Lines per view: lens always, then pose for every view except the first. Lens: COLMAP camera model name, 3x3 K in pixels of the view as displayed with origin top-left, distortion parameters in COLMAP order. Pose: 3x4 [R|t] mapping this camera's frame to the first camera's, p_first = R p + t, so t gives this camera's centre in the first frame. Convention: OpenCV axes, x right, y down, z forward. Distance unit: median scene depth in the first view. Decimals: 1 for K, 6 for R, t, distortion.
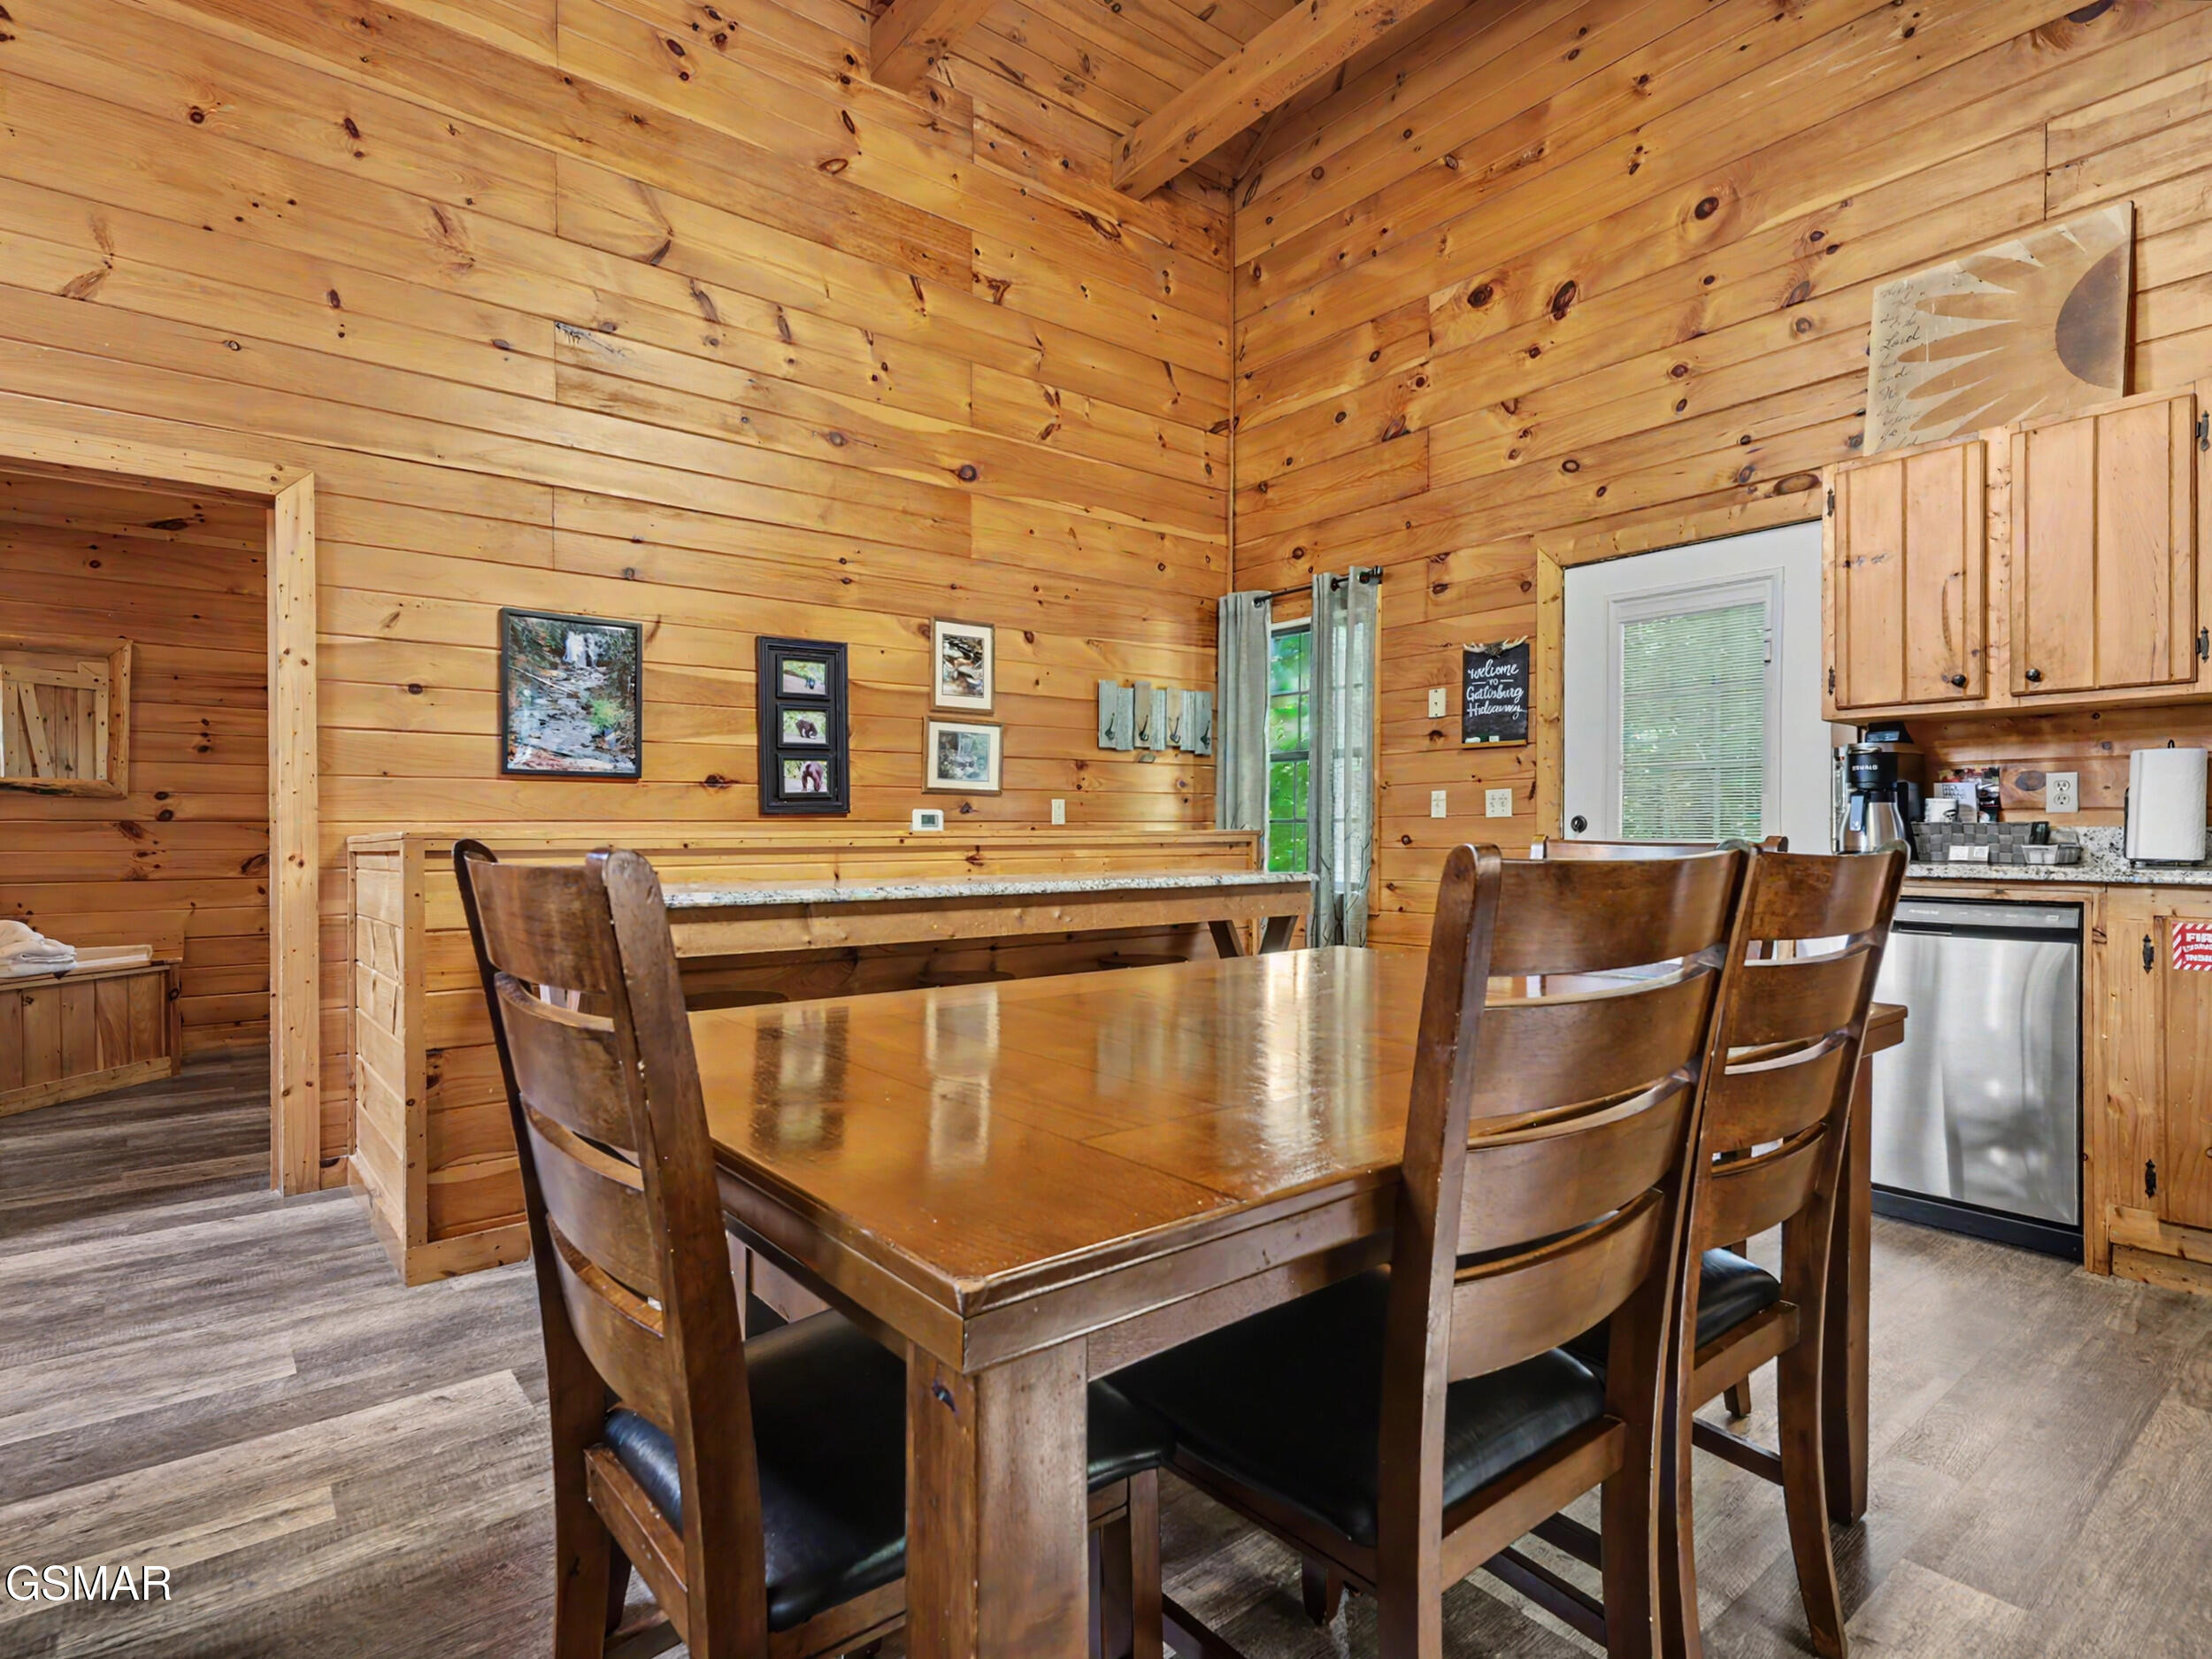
lens RADIAL K [[1134.4, 0, 1091.9], [0, 1134.4, 828.5], [0, 0, 1]] dist [0.033123, -0.014196]
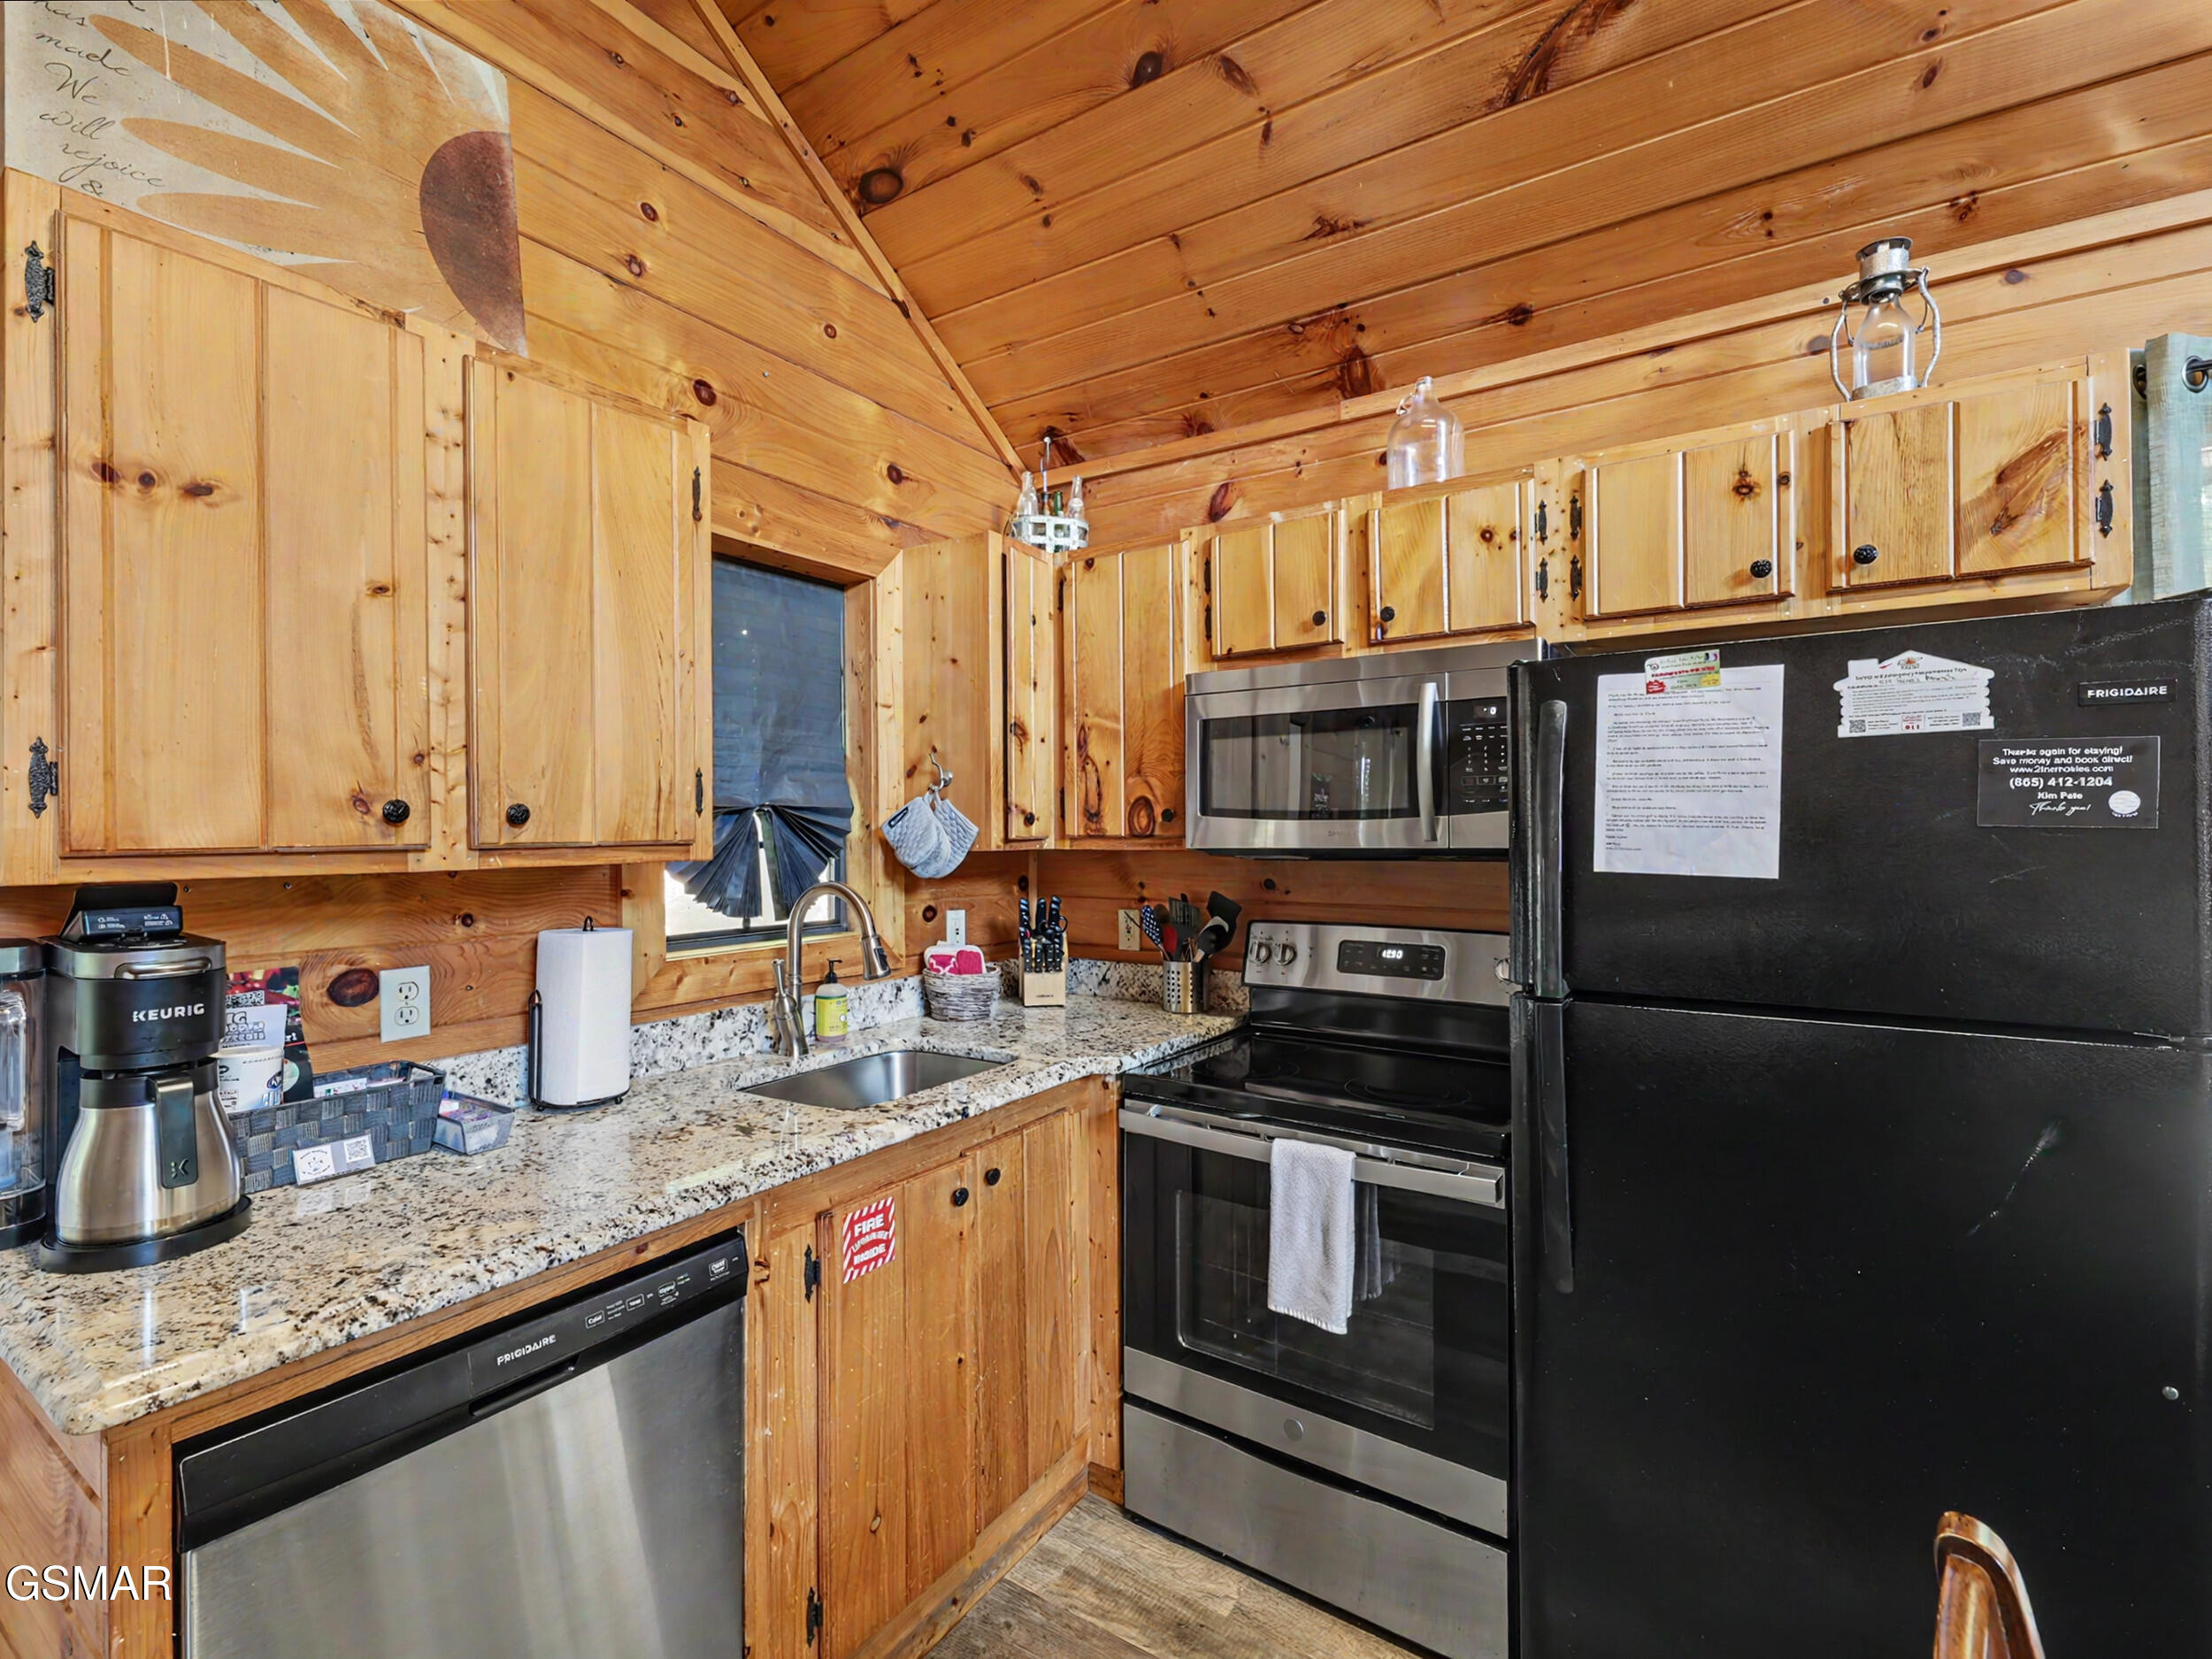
lens RADIAL K [[1004.0, 0, 1100.1], [0, 1004.0, 822.6], [0, 0, 1]] dist [-0.001805, 0.000037]
pose [[-0.315824, 0.005723, 0.948800, 0.249368], [0.002586, 0.999983, -0.005171, -0.114674], [-0.948814, 0.000820, -0.315834, 0.806737]]
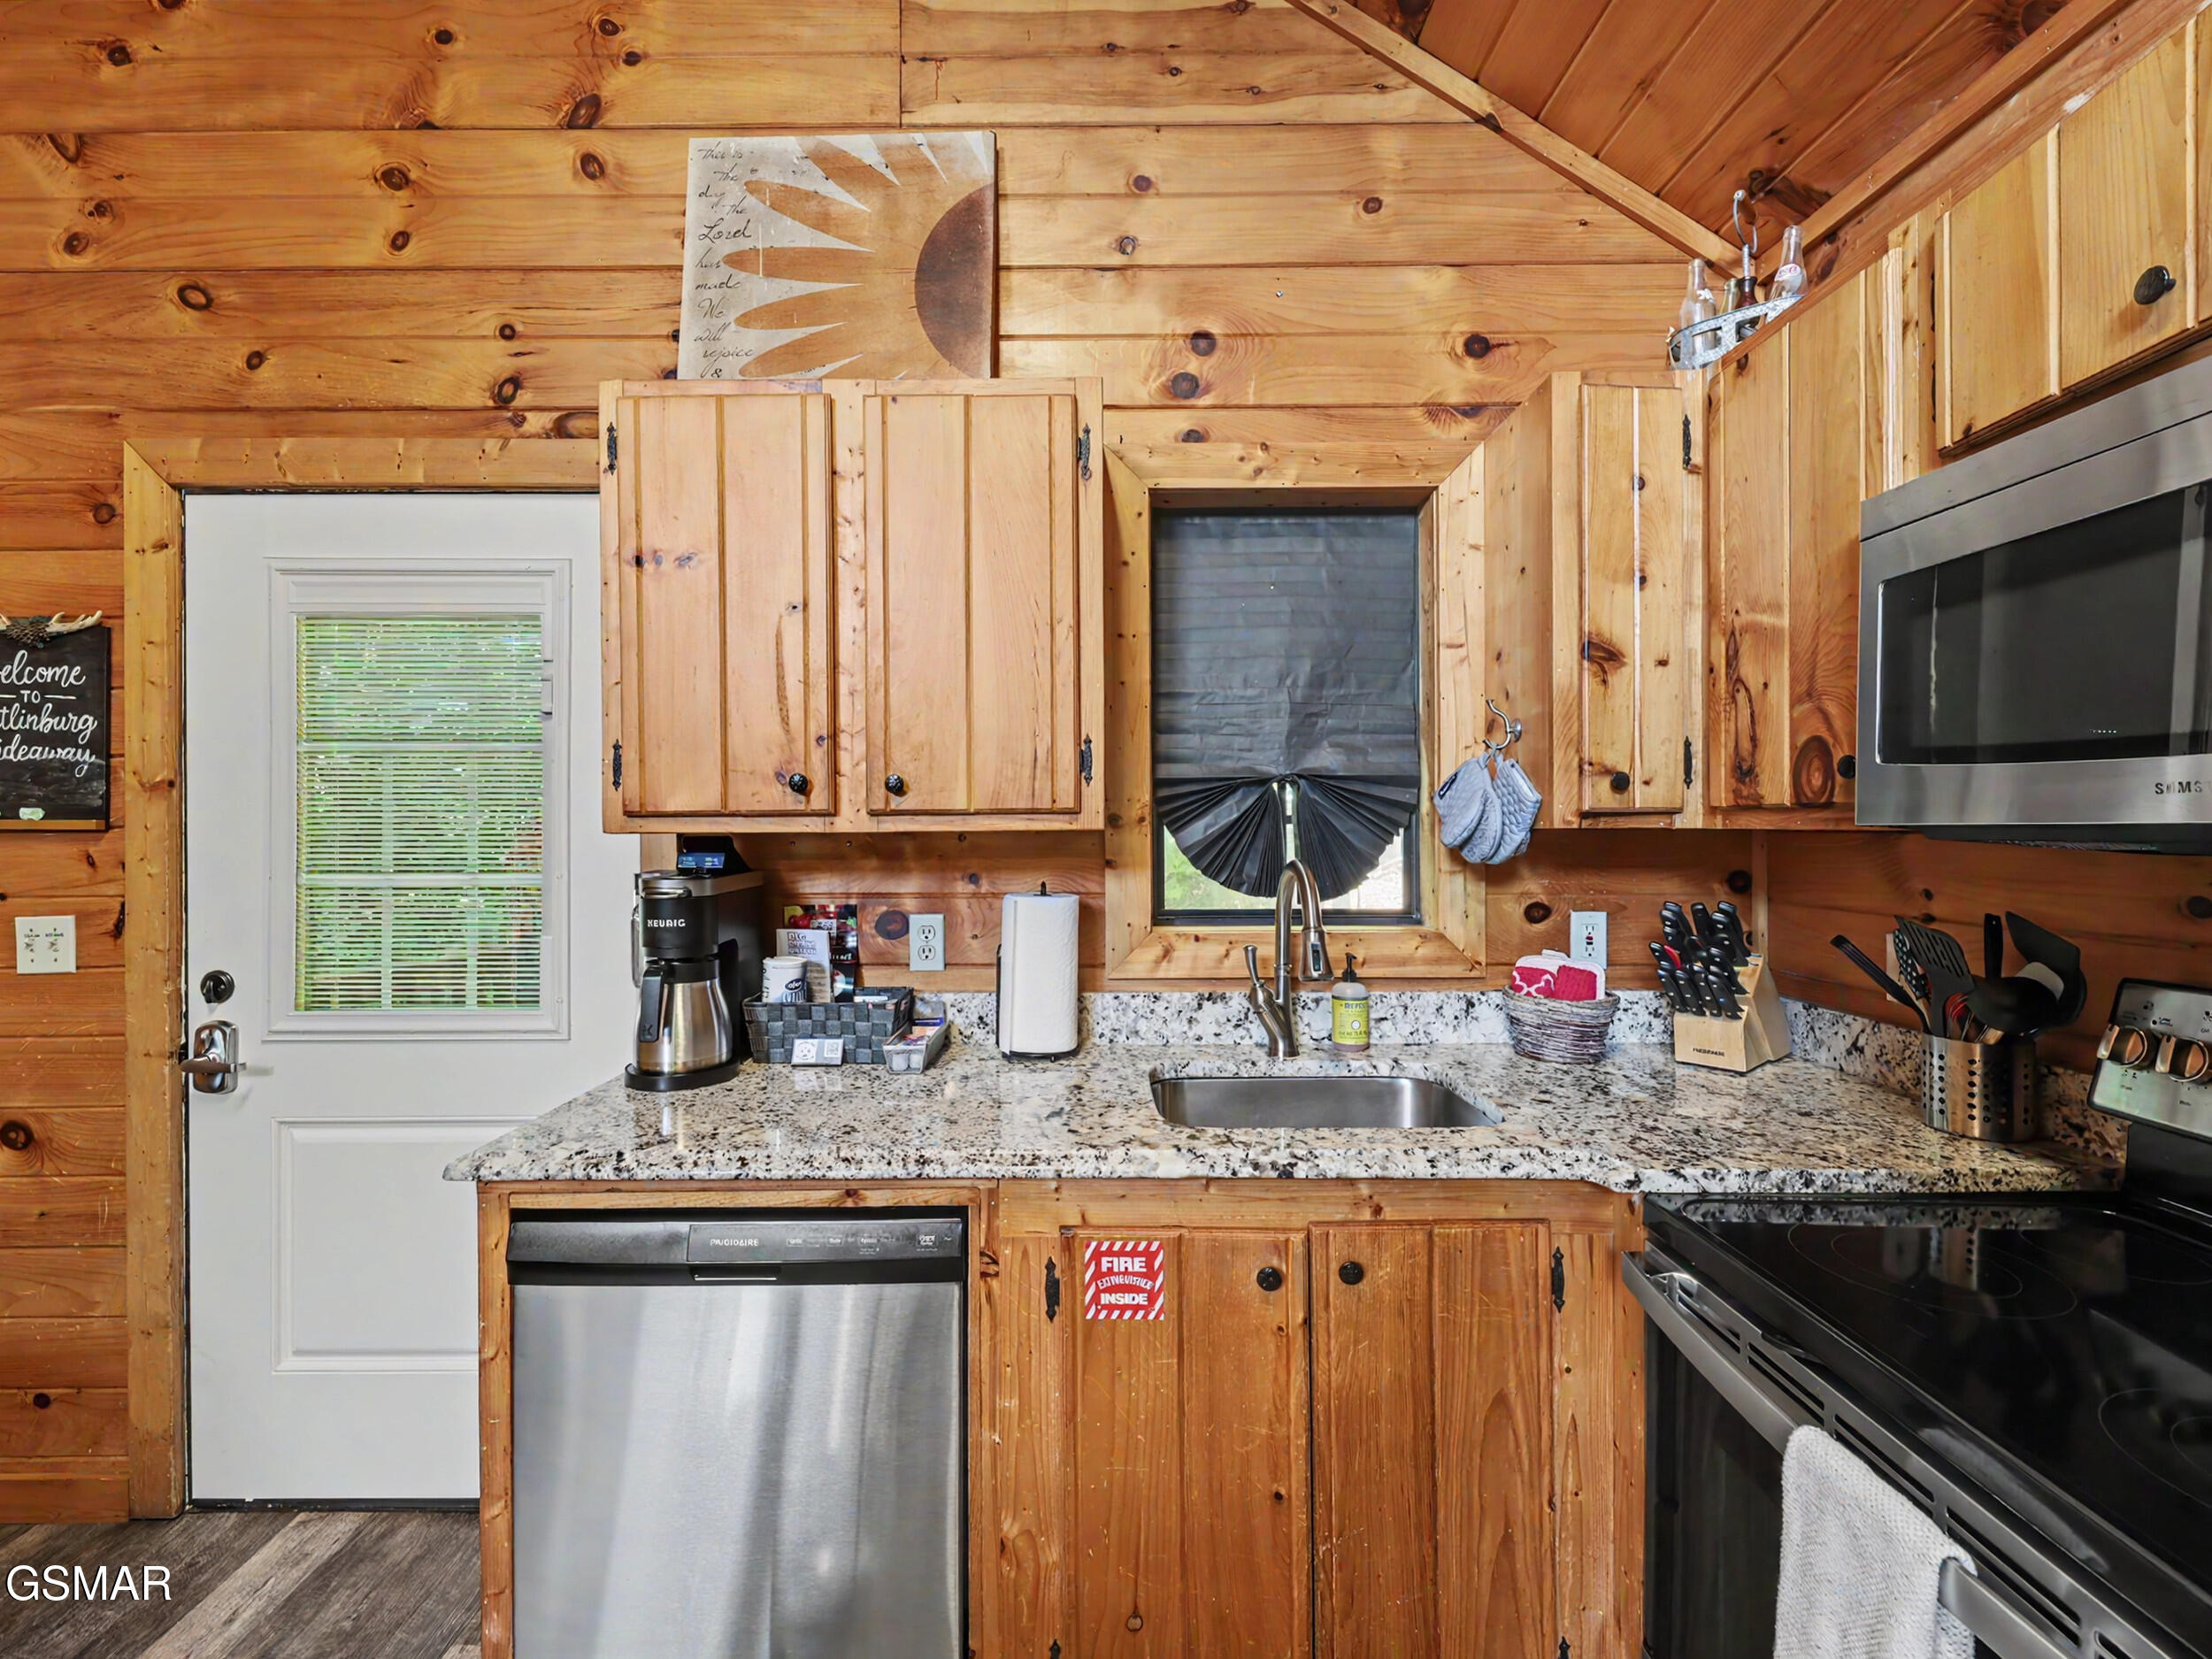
lens RADIAL K [[968.2, 0, 1106.0], [0, 968.2, 829.5], [0, 0, 1]] dist [0.005044, 0.000451]
pose [[0.617887, -0.009420, 0.786210, 0.429454], [0.003328, 0.999951, 0.009366, -0.103192], [-0.786260, -0.003171, 0.617888, 0.530512]]
